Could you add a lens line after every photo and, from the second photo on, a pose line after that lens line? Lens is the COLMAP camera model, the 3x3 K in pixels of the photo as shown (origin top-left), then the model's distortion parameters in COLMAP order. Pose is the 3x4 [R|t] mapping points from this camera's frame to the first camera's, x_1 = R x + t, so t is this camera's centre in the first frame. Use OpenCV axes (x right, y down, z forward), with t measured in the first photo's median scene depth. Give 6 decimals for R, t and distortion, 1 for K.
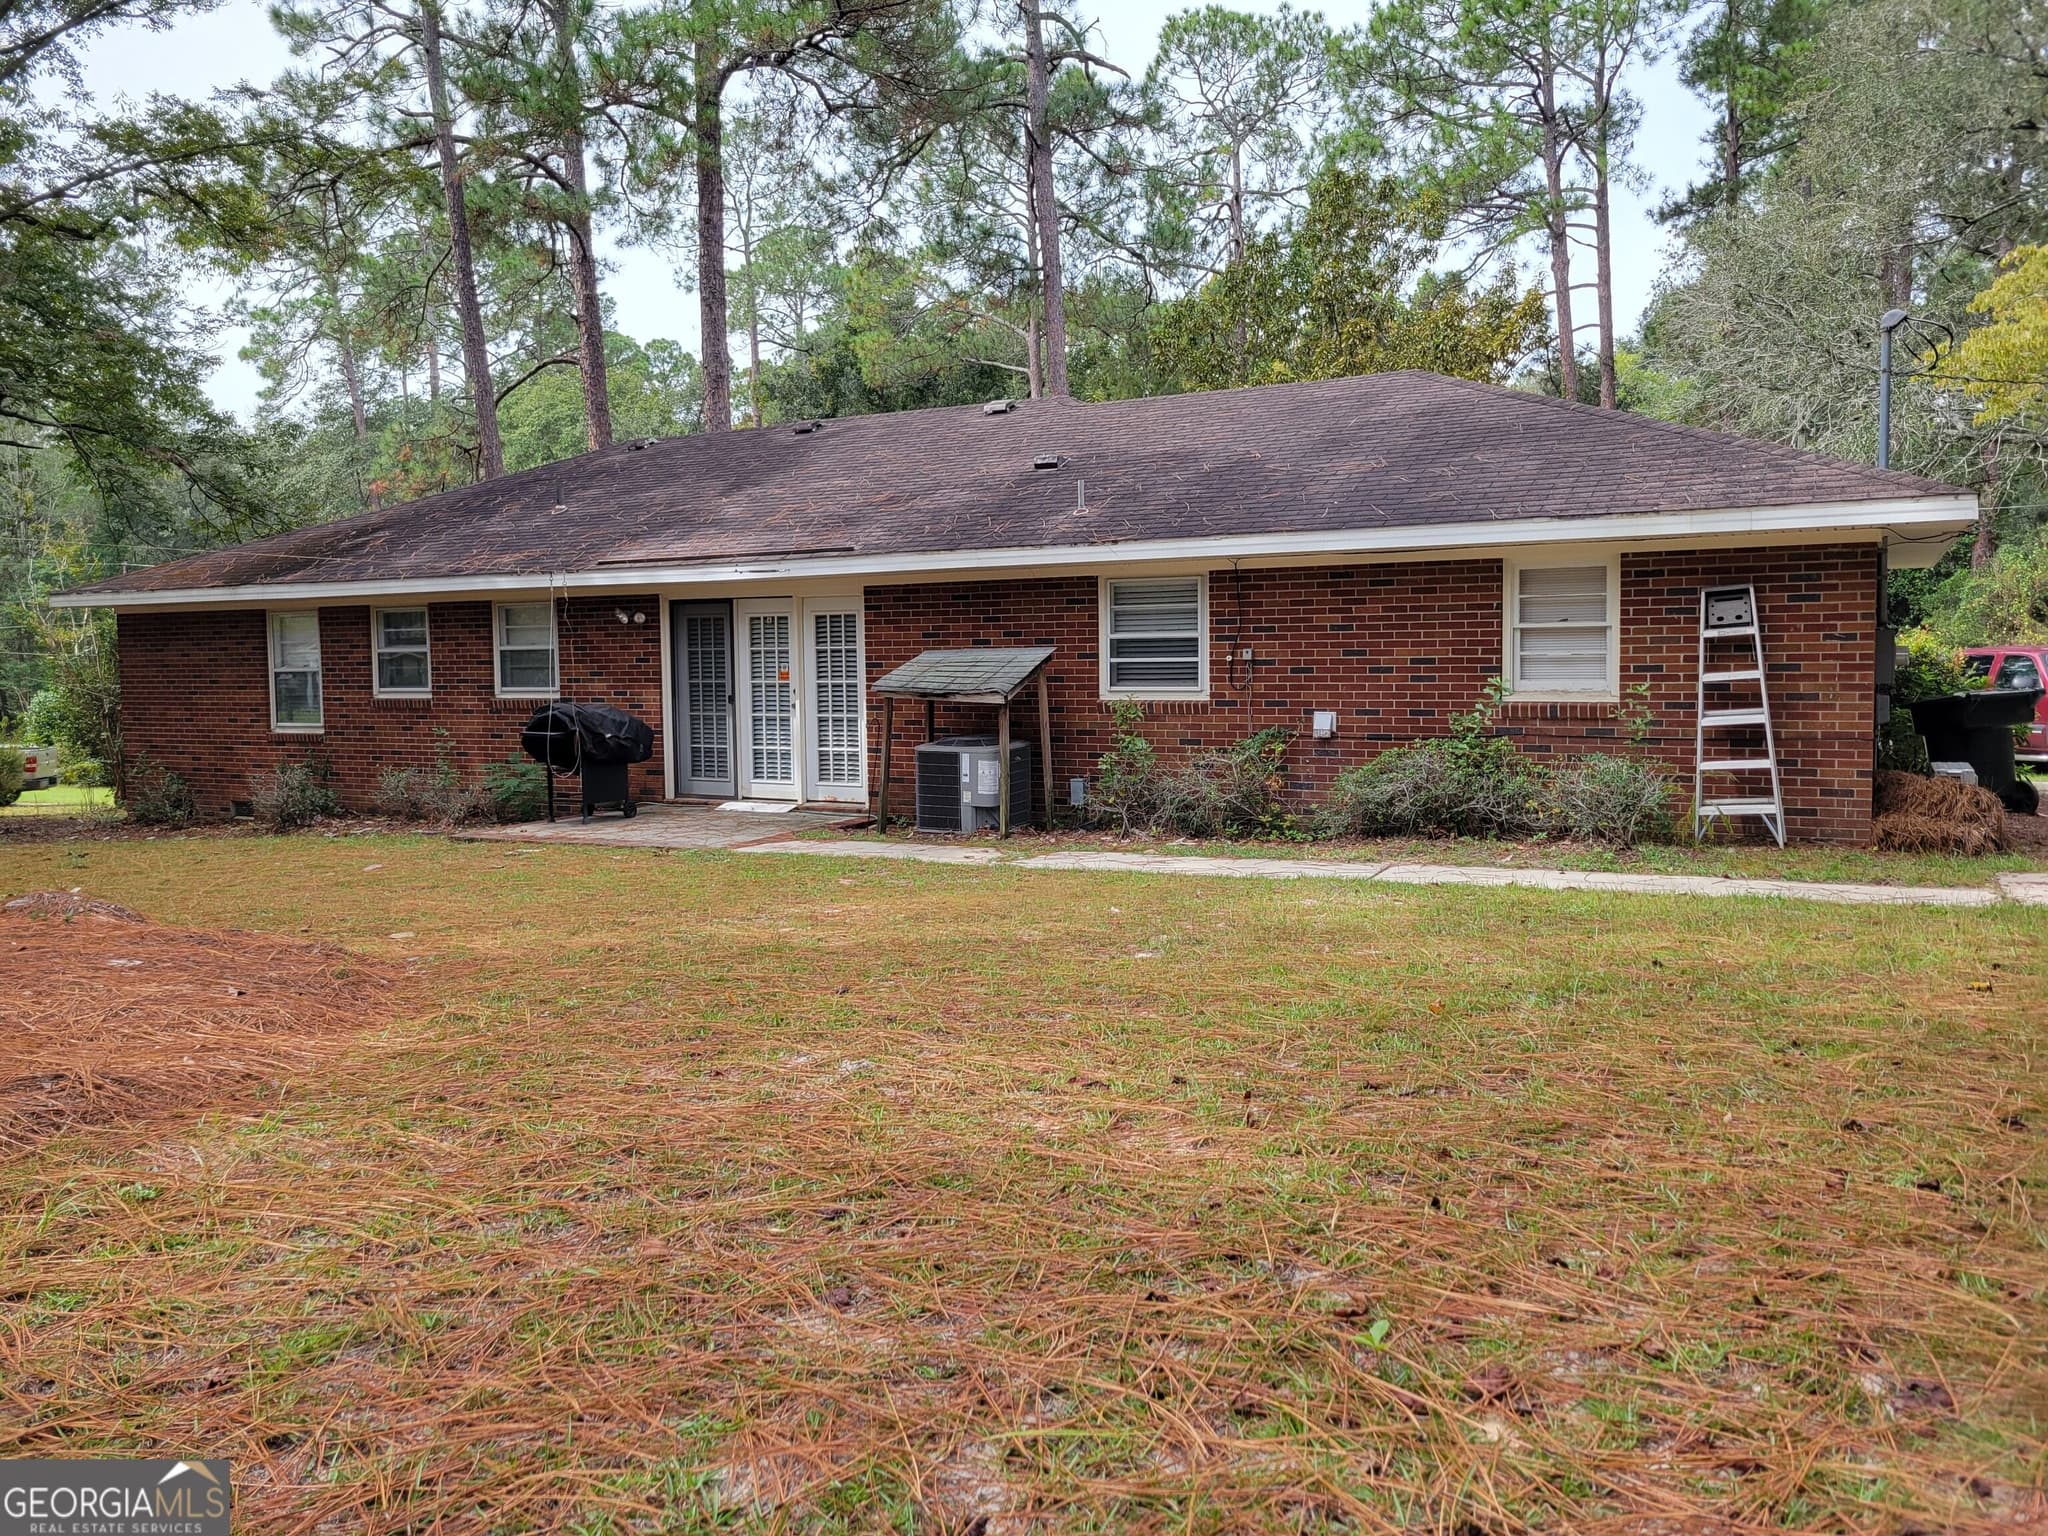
lens RADIAL K [[1518.8, 0, 1020.1], [0, 1518.8, 759.4], [0, 0, 1]] dist [0.034912, -0.004647]
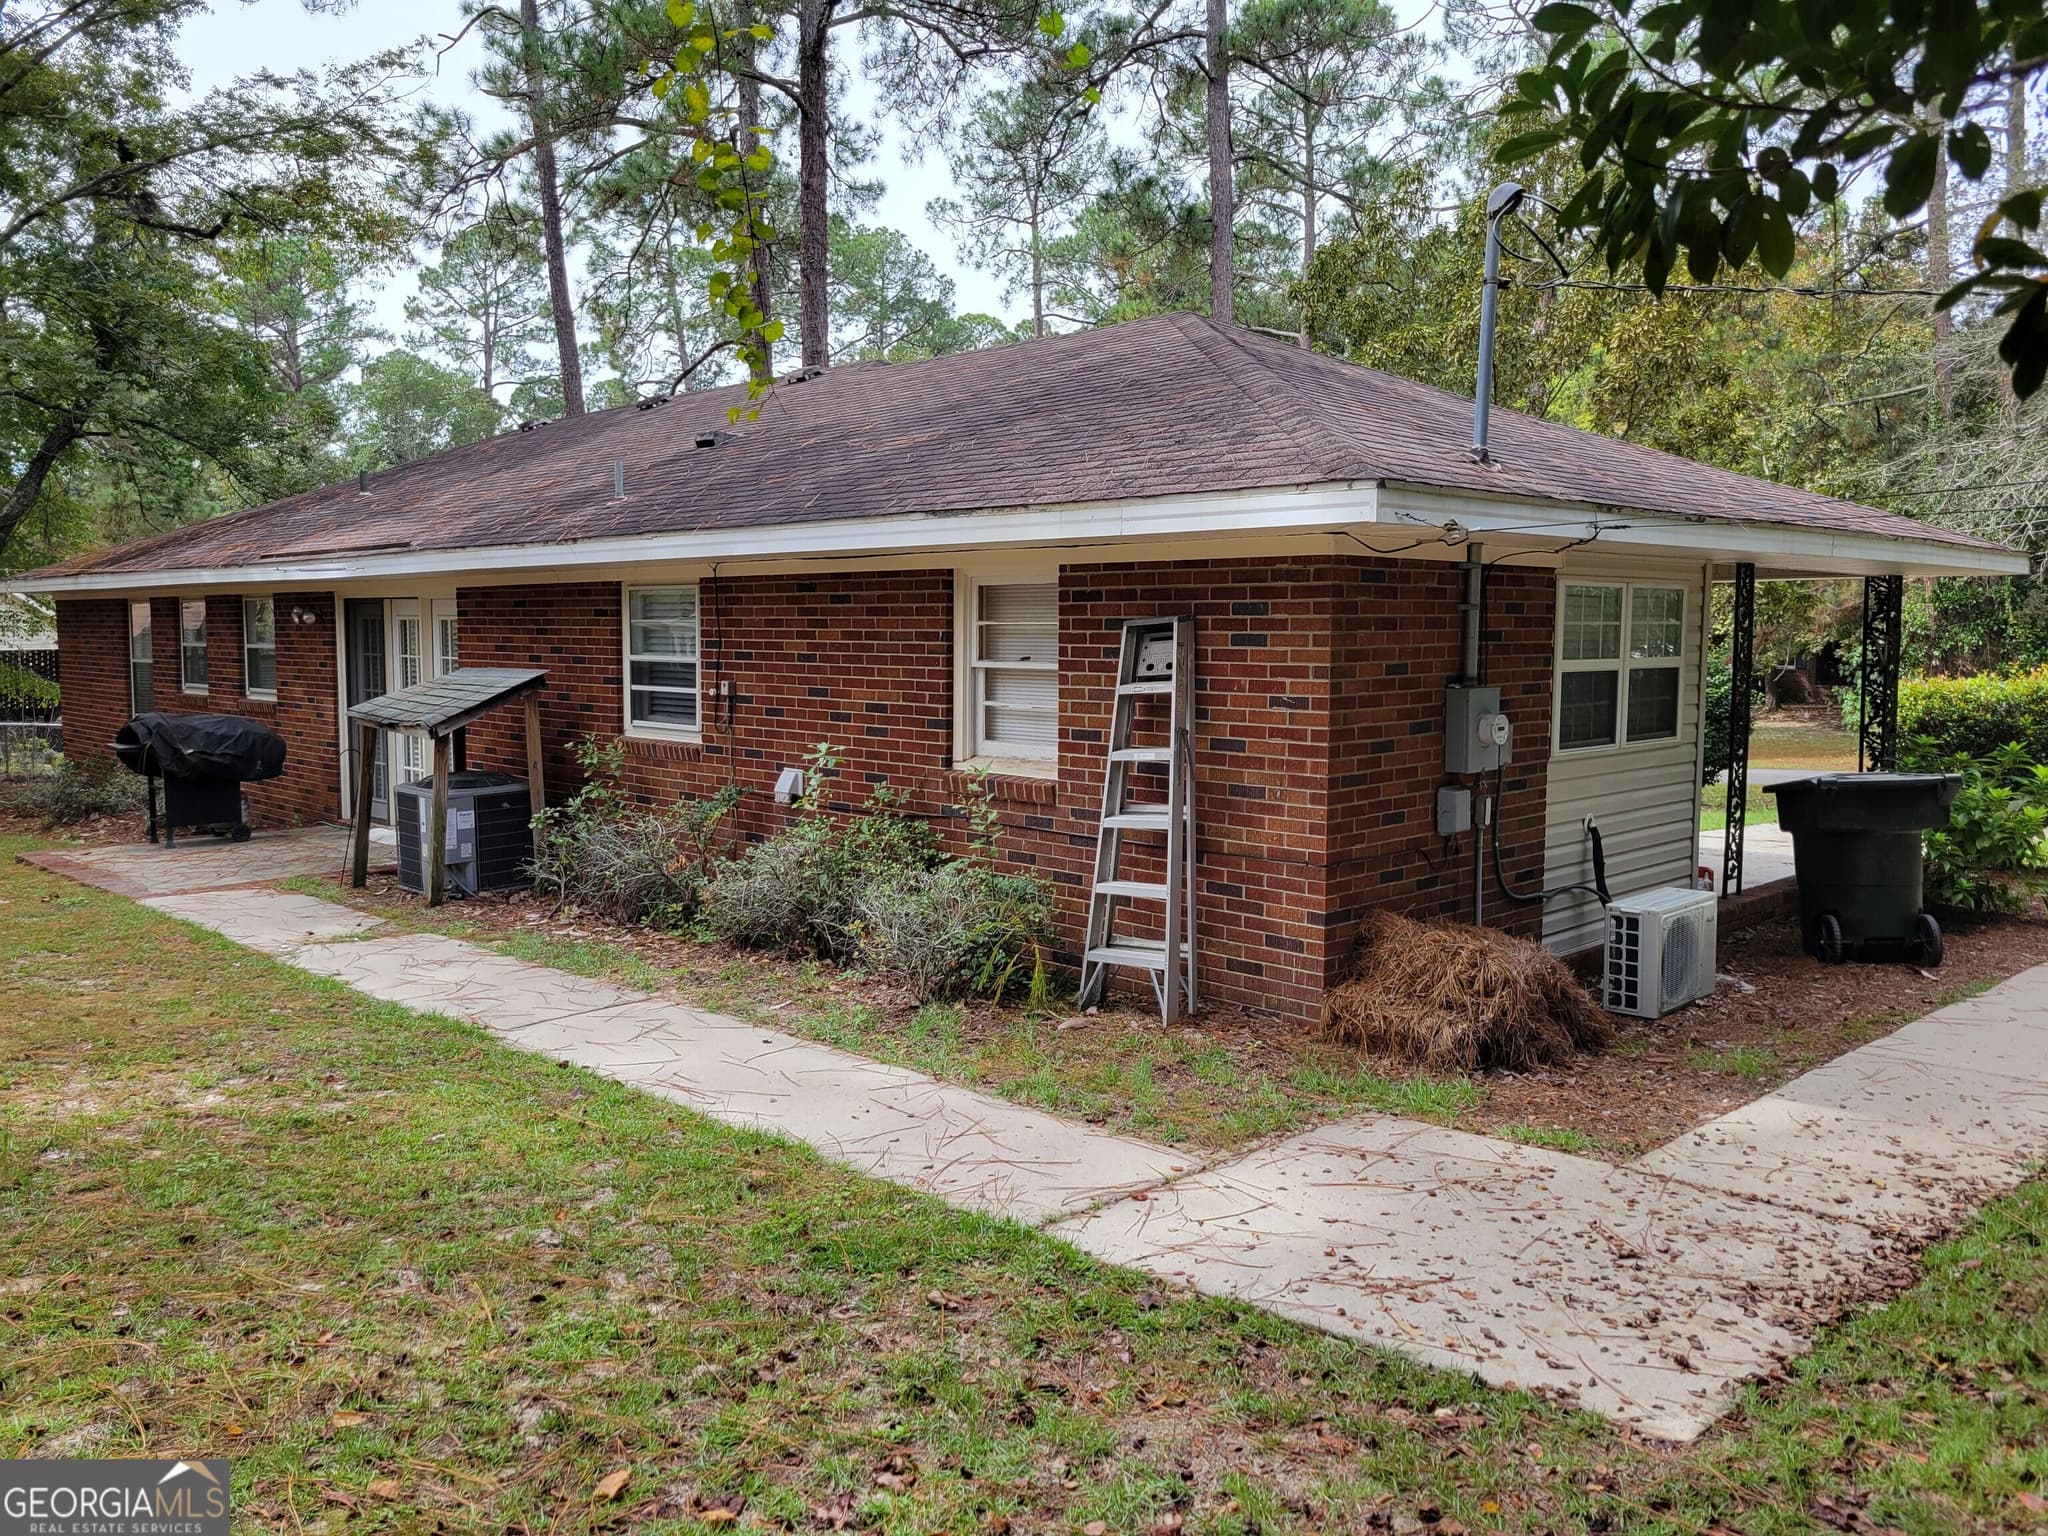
lens RADIAL K [[1518.8, 0, 1025.9], [0, 1518.8, 775.1], [0, 0, 1]] dist [0.034912, -0.004647]
pose [[0.958487, 0.046377, -0.281338, 0.548646], [-0.039377, 0.998759, 0.030486, -0.058241], [0.282403, -0.018142, 0.959124, 0.323662]]
